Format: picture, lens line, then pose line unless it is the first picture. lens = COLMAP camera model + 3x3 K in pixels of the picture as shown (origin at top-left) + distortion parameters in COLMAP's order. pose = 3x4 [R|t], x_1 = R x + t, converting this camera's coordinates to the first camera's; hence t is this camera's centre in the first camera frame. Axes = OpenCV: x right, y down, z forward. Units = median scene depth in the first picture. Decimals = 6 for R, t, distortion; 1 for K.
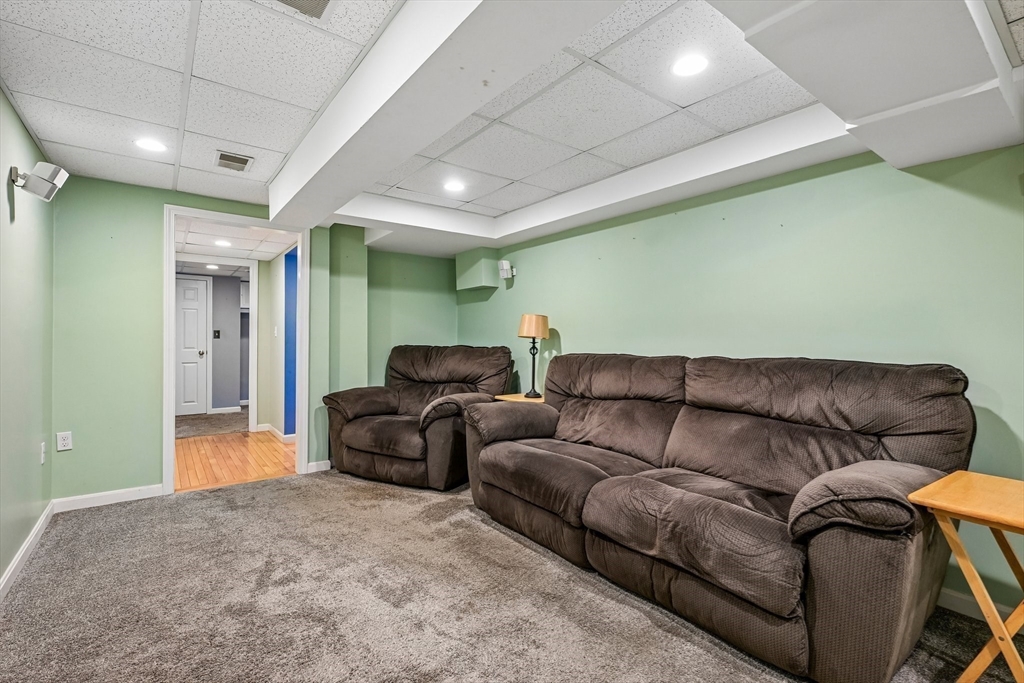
lens RADIAL K [[463.1, 0, 511.3], [0, 463.1, 341.7], [0, 0, 1]] dist [-0.000774, -0.000205]
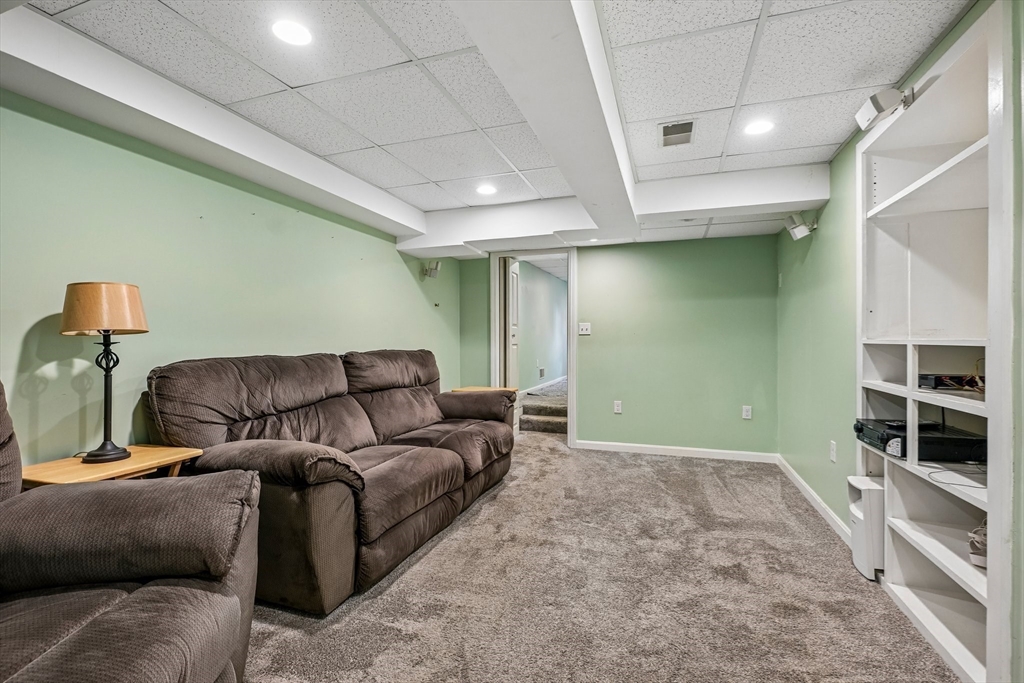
lens RADIAL K [[463.1, 0, 511.5], [0, 463.1, 339.9], [0, 0, 1]] dist [-0.000774, -0.000205]
pose [[-0.548858, -0.005761, 0.835896, -0.763041], [-0.001949, 0.999982, 0.005613, -0.007018], [-0.835913, 0.001452, -0.548860, 1.215696]]
